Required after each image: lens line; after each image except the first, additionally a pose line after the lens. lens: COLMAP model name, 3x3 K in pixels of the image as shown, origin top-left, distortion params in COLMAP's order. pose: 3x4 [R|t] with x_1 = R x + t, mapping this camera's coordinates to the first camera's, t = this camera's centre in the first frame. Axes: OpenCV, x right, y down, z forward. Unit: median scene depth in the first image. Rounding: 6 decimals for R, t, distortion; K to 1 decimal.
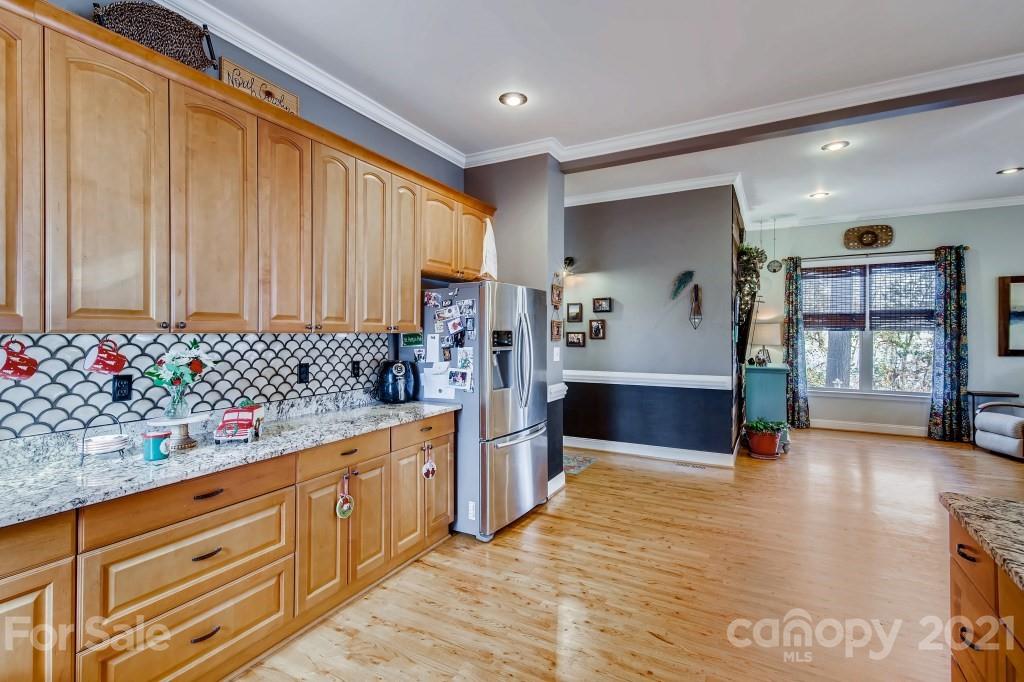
lens RADIAL K [[468.0, 0, 511.4], [0, 468.0, 341.8], [0, 0, 1]] dist [0.025073, -0.000354]
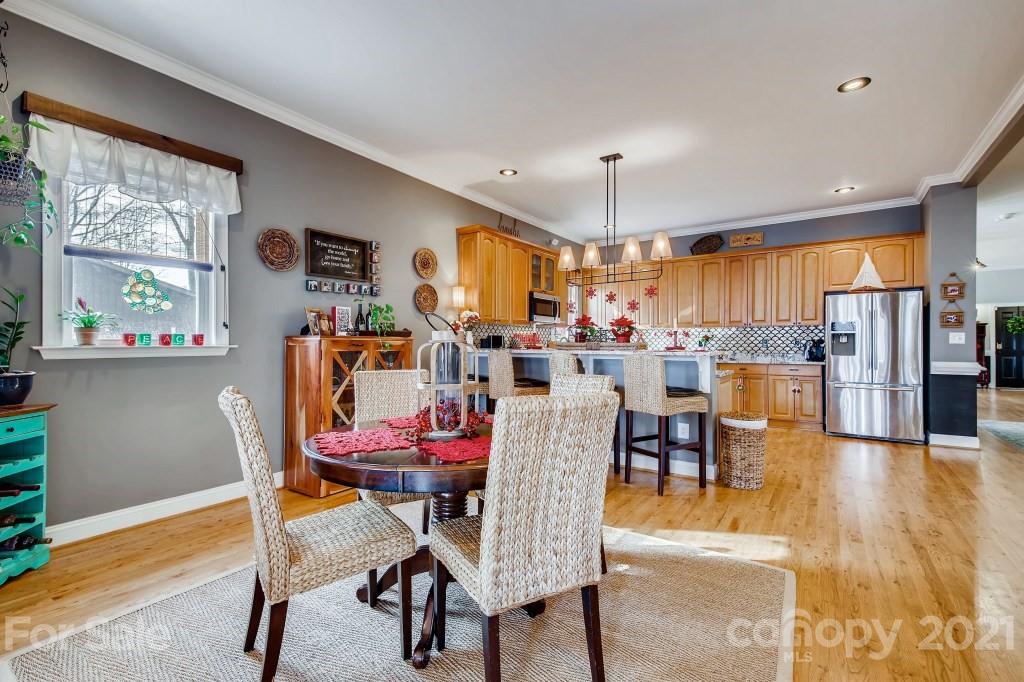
lens RADIAL K [[468.0, 0, 511.4], [0, 468.0, 335.8], [0, 0, 1]] dist [0.025073, -0.000354]
pose [[-0.091342, 0.009914, -0.995770, 2.212707], [0.002817, 0.999949, 0.009697, -0.000898], [0.995816, -0.001919, -0.091366, -0.117913]]
